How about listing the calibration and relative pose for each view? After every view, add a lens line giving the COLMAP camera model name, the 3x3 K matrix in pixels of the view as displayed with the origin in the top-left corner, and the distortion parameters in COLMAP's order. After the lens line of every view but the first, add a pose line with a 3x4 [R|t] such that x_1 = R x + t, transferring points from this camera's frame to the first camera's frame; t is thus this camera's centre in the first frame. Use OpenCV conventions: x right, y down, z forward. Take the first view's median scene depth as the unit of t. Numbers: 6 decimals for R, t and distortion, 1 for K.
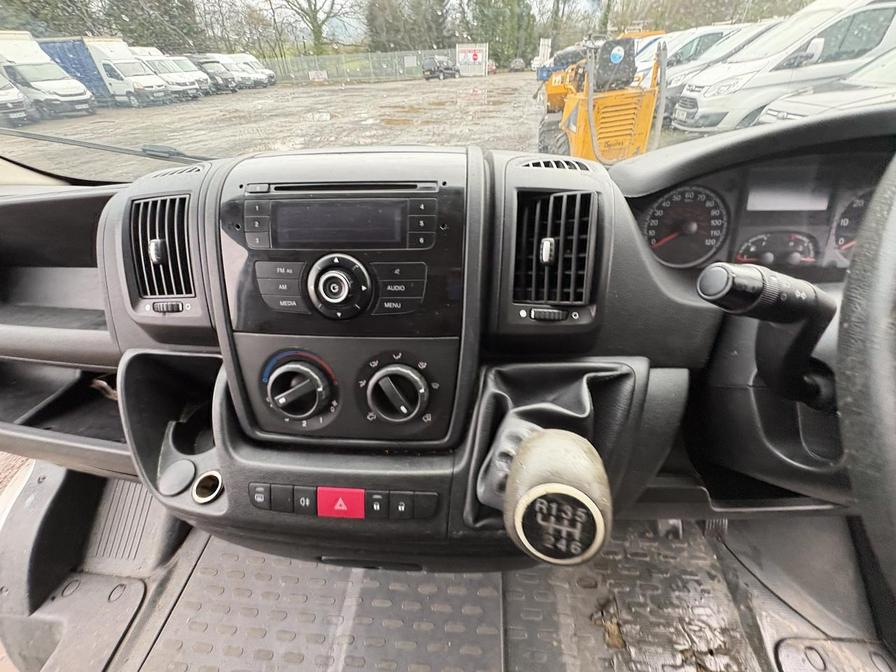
lens RADIAL K [[356.8, 0, 448.0], [0, 356.8, 334.3], [0, 0, 1]] dist [-0.001671, 0.000740]
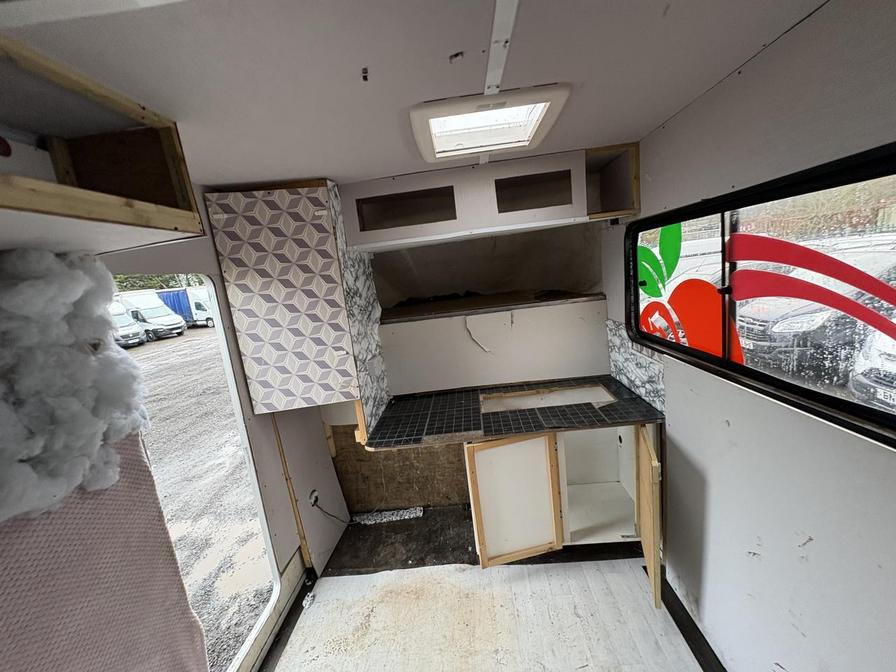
lens RADIAL K [[356.8, 0, 453.6], [0, 356.8, 328.7], [0, 0, 1]] dist [-0.001671, 0.000740]
pose [[0.995580, -0.085641, 0.038543, -0.015149], [0.093766, 0.883443, -0.459059, 0.073371], [0.005264, 0.460645, 0.887569, -0.190815]]
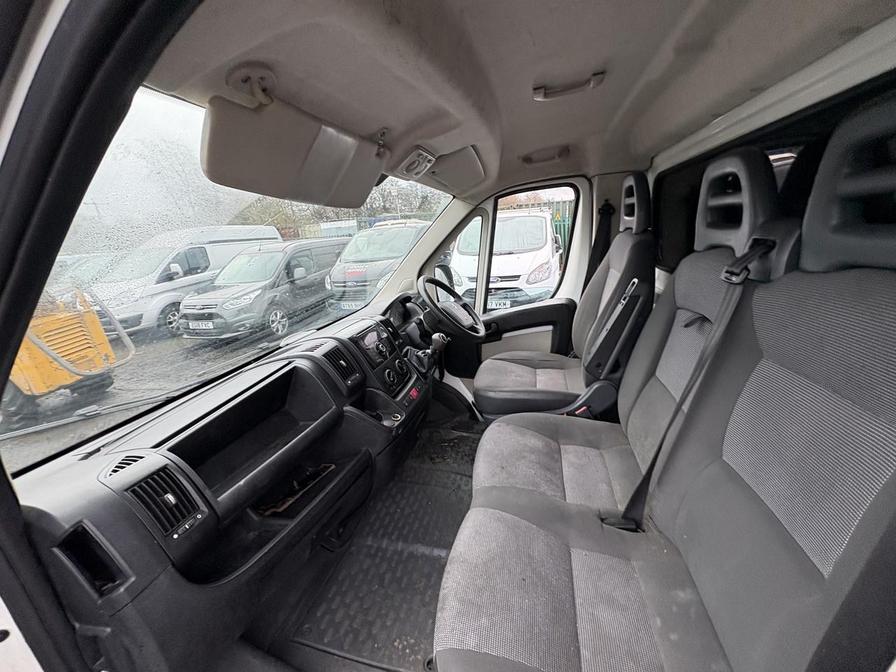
lens RADIAL K [[356.8, 0, 448.4], [0, 356.8, 336.2], [0, 0, 1]] dist [-0.001671, 0.000740]
pose [[0.152948, -0.245212, 0.957329, -0.073779], [0.656784, 0.749051, 0.086932, 0.003869], [-0.738405, 0.615462, 0.275617, -0.017190]]
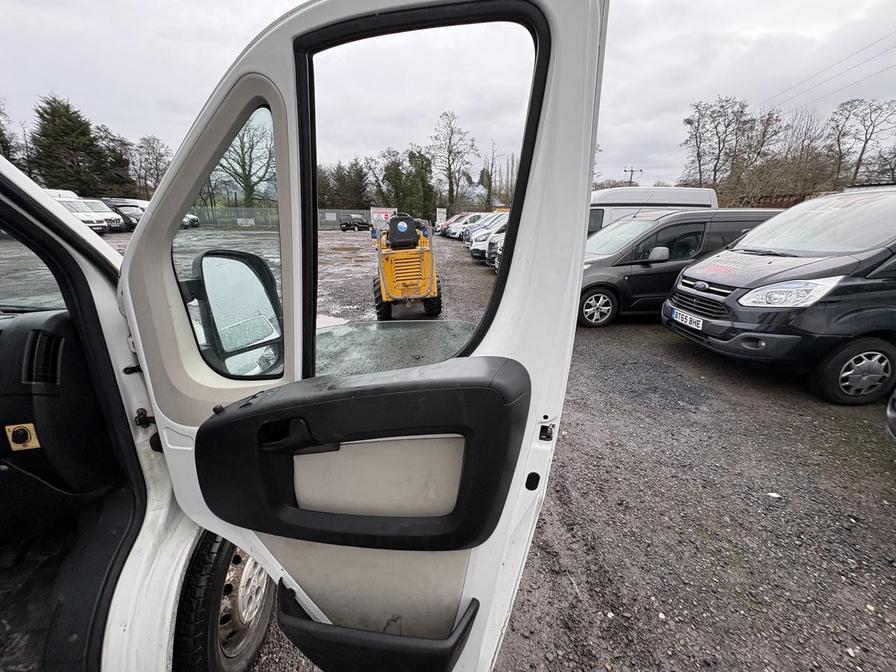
lens RADIAL K [[356.8, 0, 452.1], [0, 356.8, 333.2], [0, 0, 1]] dist [-0.001671, 0.000740]
pose [[0.980172, -0.003345, 0.198122, 0.093196], [0.070331, 0.940631, -0.332064, 0.022334], [-0.185249, 0.339414, 0.922215, -0.044395]]
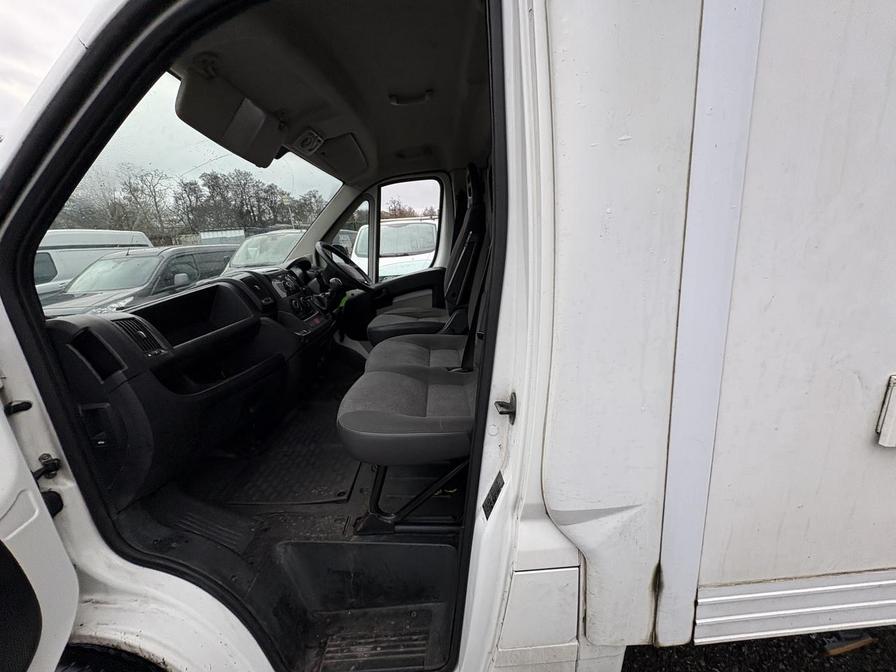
lens RADIAL K [[356.8, 0, 449.2], [0, 356.8, 336.8], [0, 0, 1]] dist [-0.001671, 0.000740]
pose [[-0.114803, -0.206921, 0.971599, -0.102529], [0.662480, 0.712865, 0.230096, 0.018312], [-0.740230, 0.670080, 0.055242, -0.012822]]
